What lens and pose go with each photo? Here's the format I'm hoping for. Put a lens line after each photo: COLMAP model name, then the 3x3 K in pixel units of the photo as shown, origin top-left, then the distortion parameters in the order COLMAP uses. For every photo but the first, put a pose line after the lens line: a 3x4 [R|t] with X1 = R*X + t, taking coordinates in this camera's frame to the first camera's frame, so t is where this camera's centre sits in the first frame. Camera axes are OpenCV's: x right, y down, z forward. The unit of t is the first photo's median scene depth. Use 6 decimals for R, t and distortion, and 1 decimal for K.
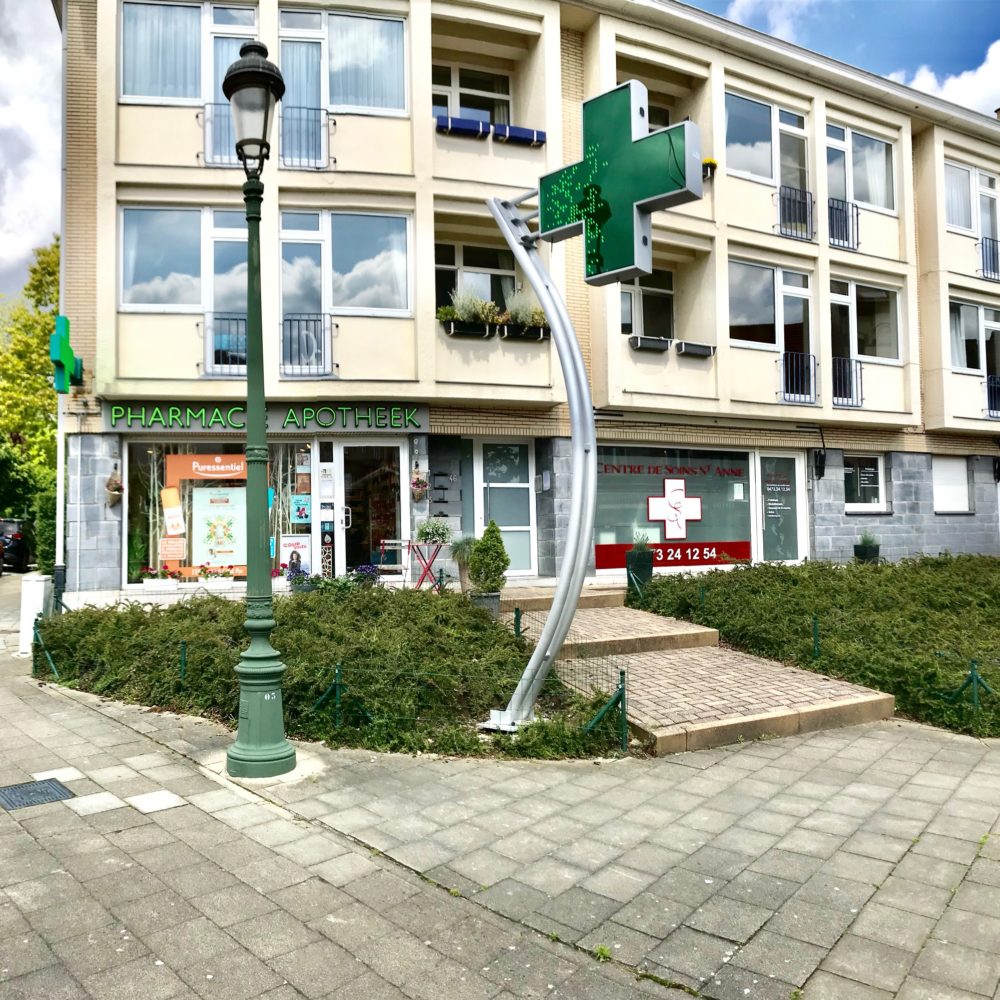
lens RADIAL K [[1228.4, 0, 500.0], [0, 1228.4, 500.0], [0, 0, 1]] dist [-0.101573, -0.008809]
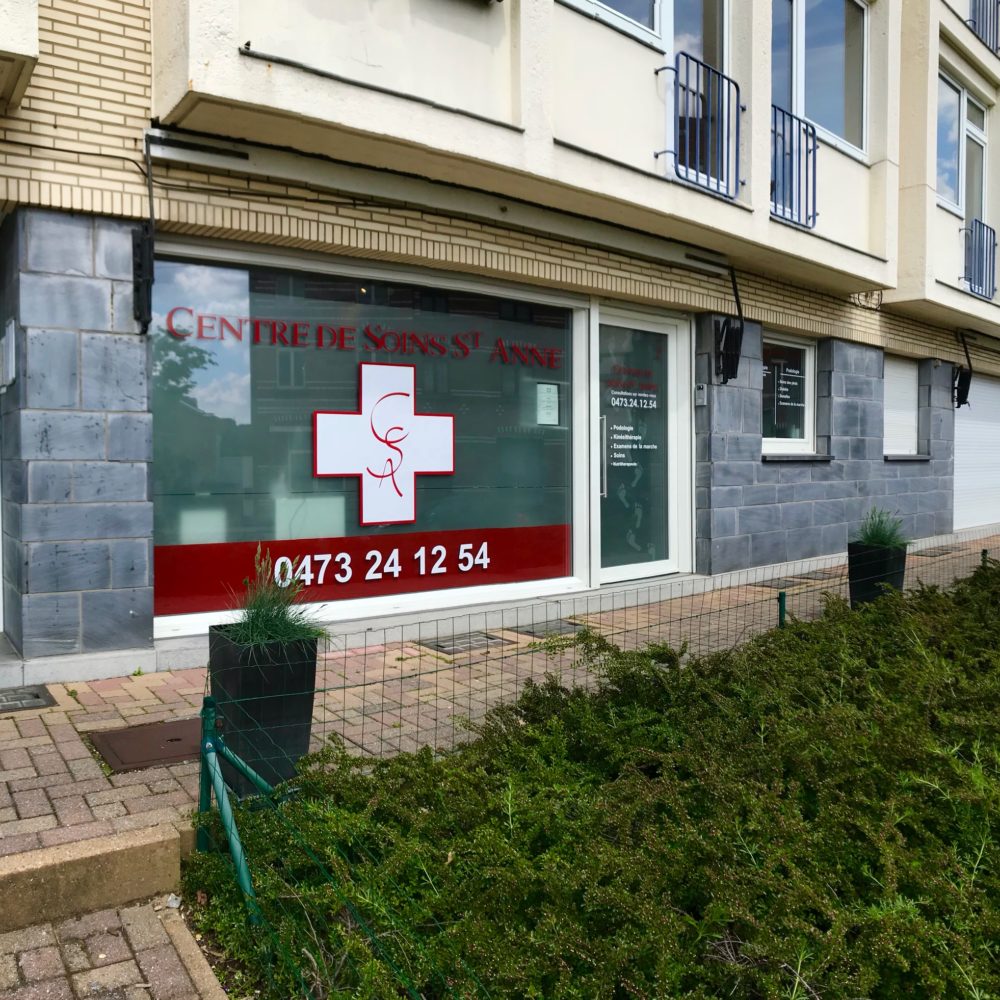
lens RADIAL K [[1228.4, 0, 500.0], [0, 1228.4, 500.0], [0, 0, 1]] dist [-0.101573, -0.008809]
pose [[0.980969, 0.017266, 0.193395, 0.097710], [-0.030429, 0.997402, 0.065301, -0.001521], [-0.191765, -0.069943, 0.978945, 0.584151]]
